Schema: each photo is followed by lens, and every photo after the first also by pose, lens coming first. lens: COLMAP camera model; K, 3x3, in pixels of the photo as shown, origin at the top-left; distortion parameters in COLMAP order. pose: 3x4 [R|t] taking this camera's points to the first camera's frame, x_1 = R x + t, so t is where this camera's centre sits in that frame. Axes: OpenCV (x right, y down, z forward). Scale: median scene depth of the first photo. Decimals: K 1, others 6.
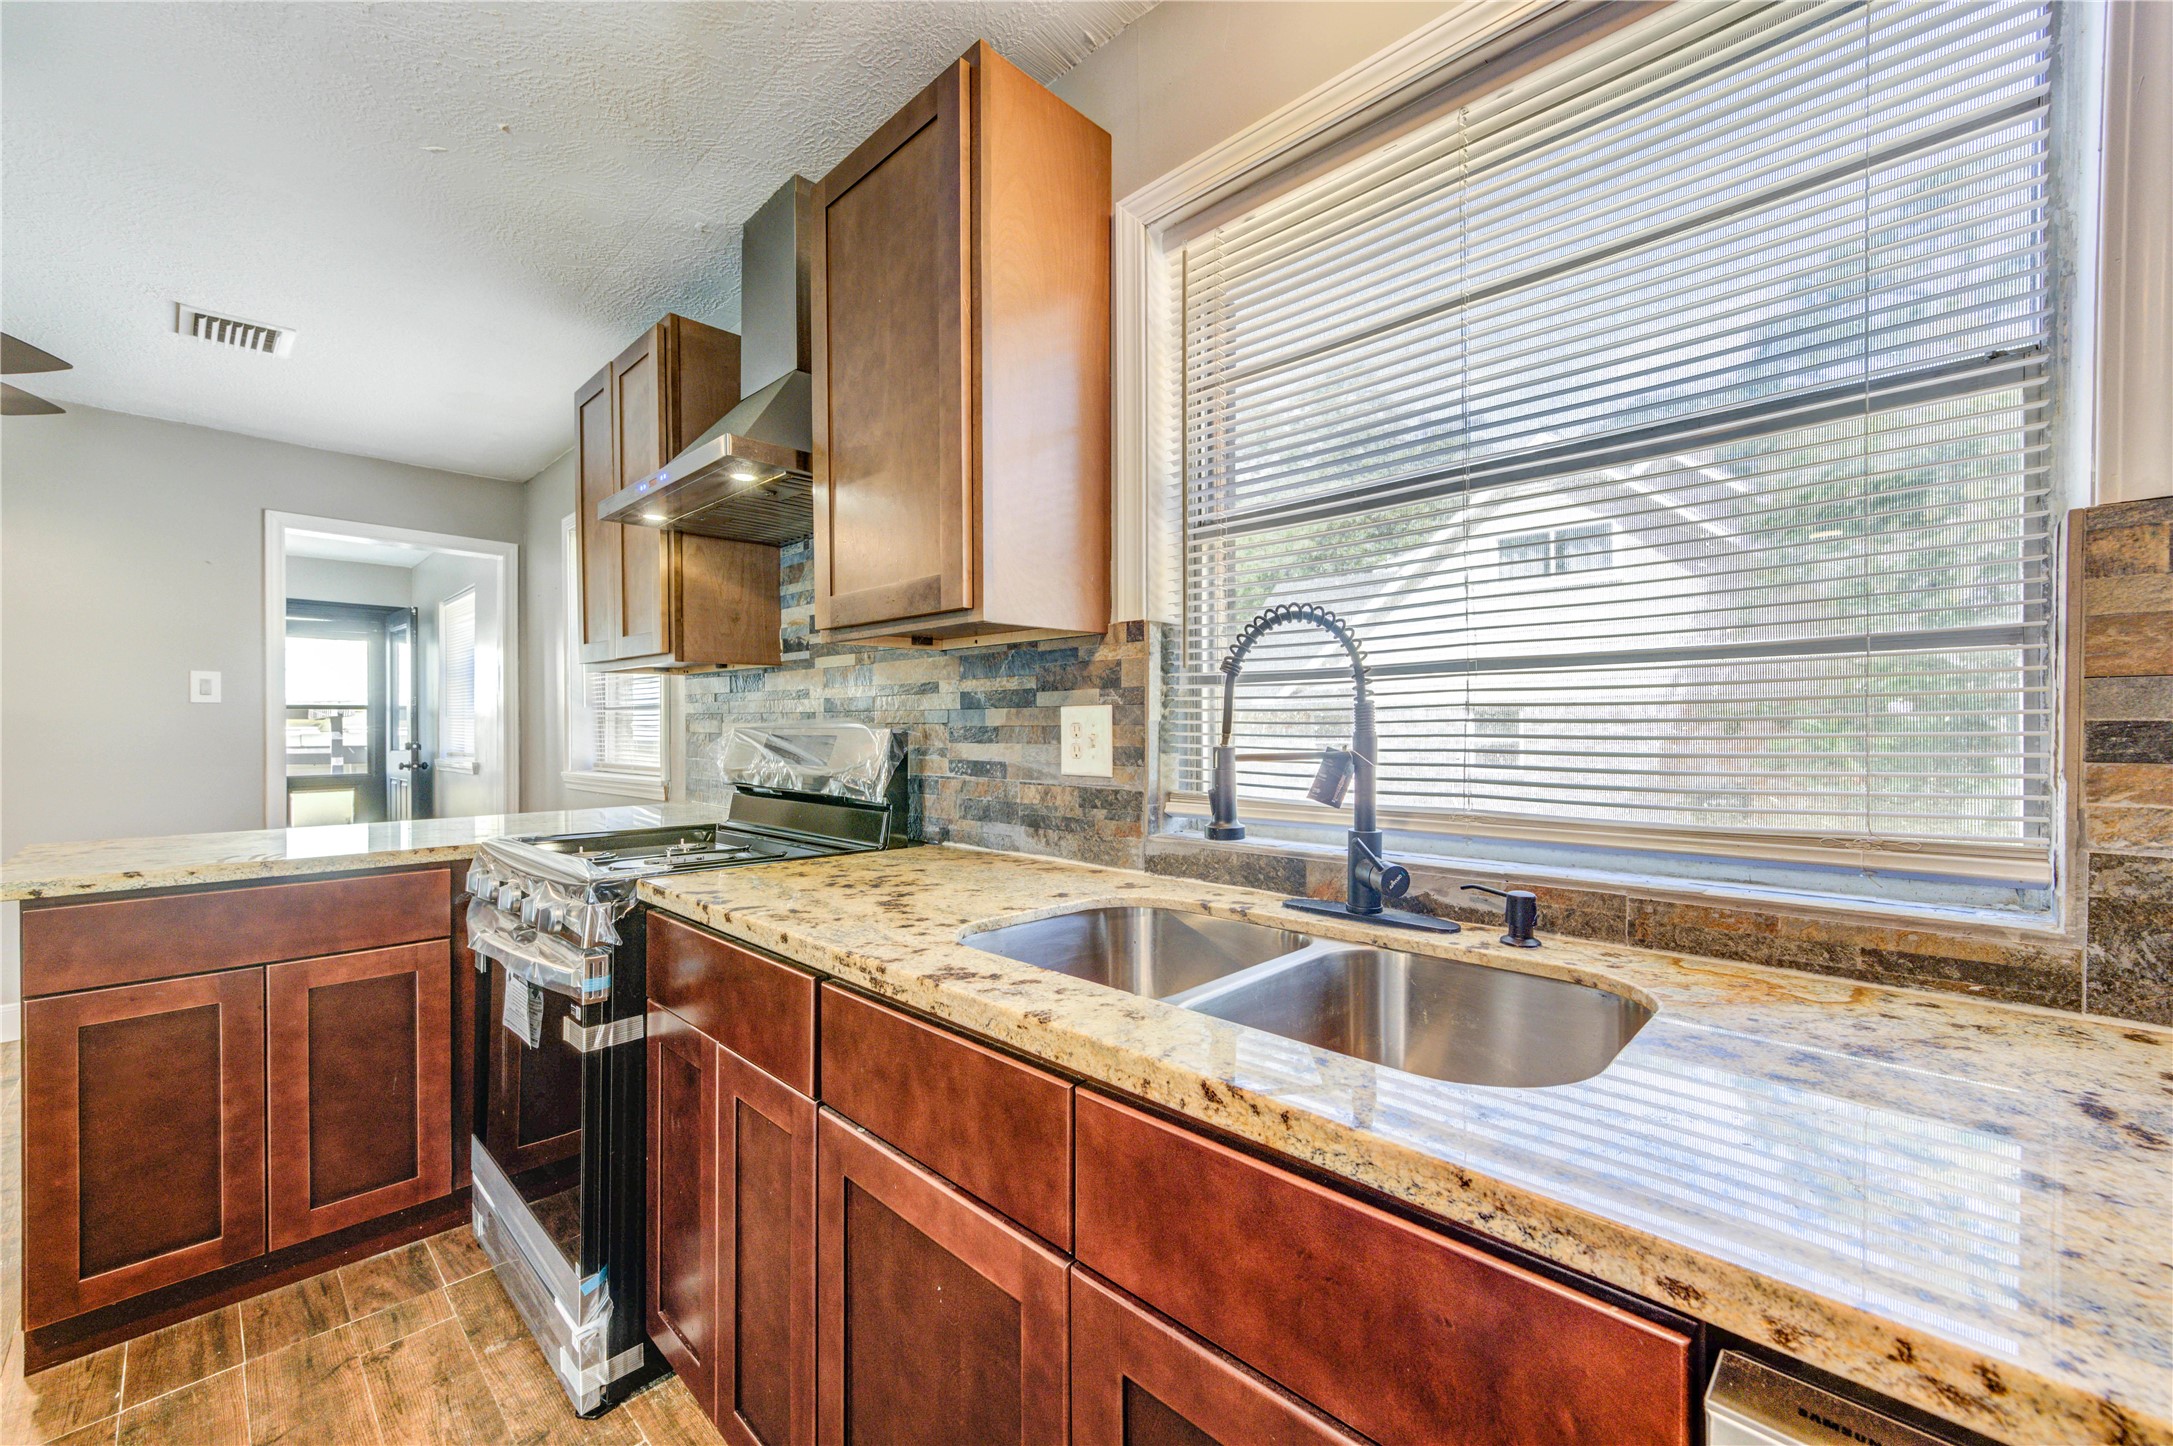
lens RADIAL K [[841.6, 0, 1094.3], [0, 841.6, 731.6], [0, 0, 1]] dist [0.005899, -0.000234]
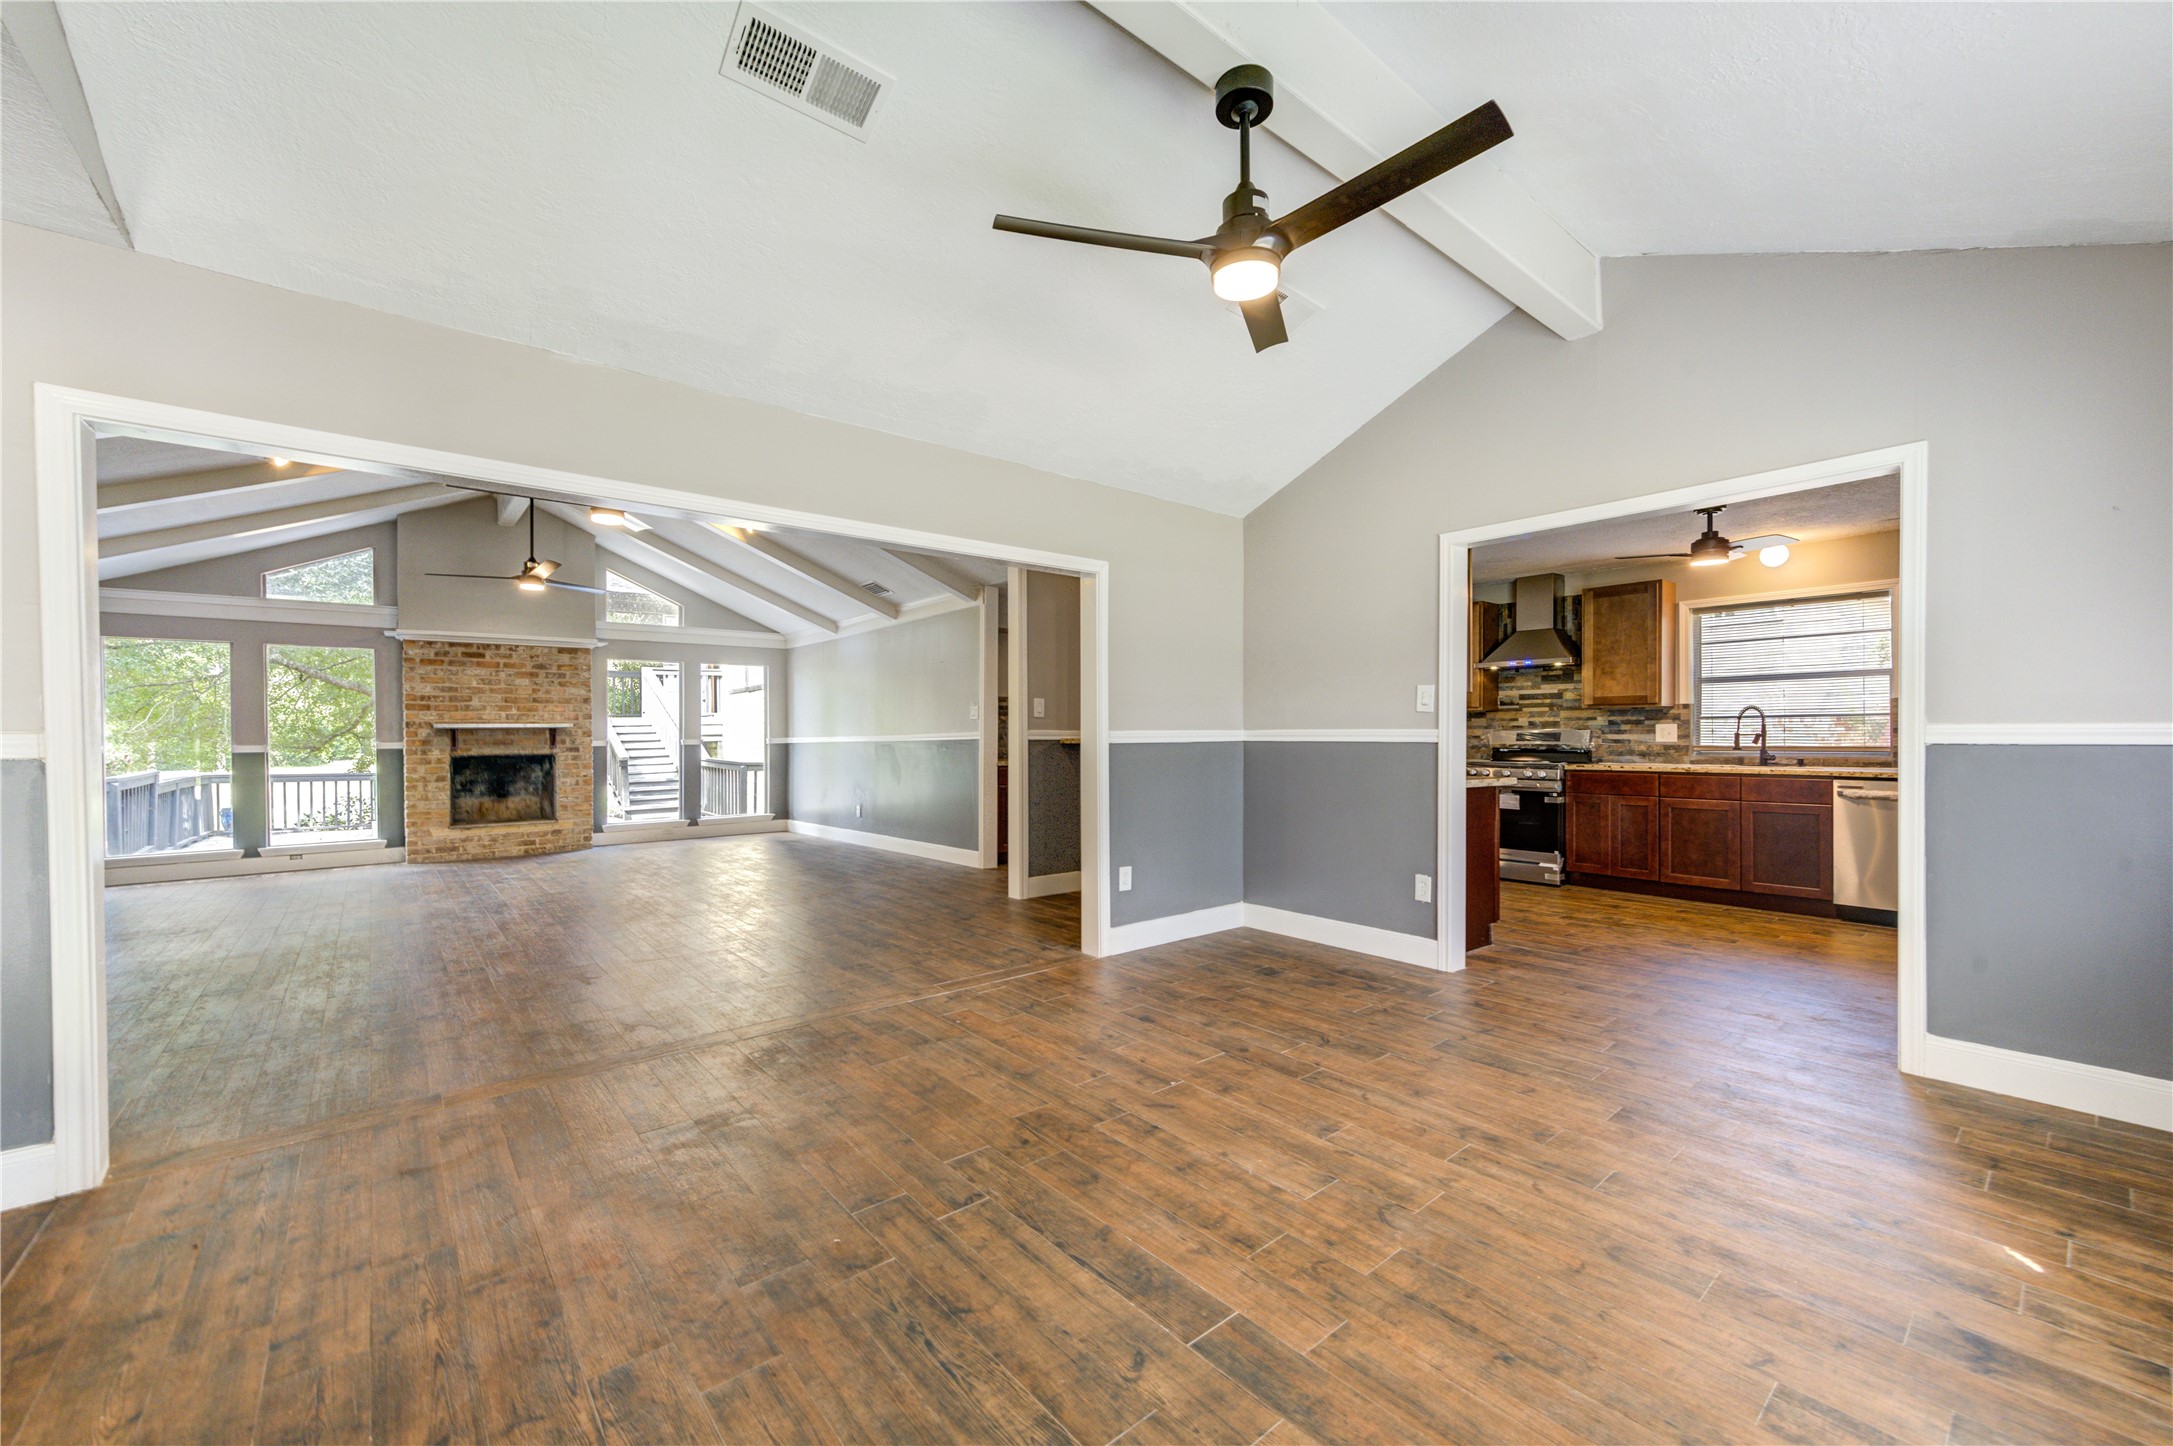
lens RADIAL K [[841.6, 0, 1094.3], [0, 841.6, 731.6], [0, 0, 1]] dist [0.005899, -0.000234]
pose [[0.993561, -0.003508, -0.113240, -2.181761], [0.002621, 0.999965, -0.007980, 0.028136], [0.113264, 0.007632, 0.993536, -3.172938]]
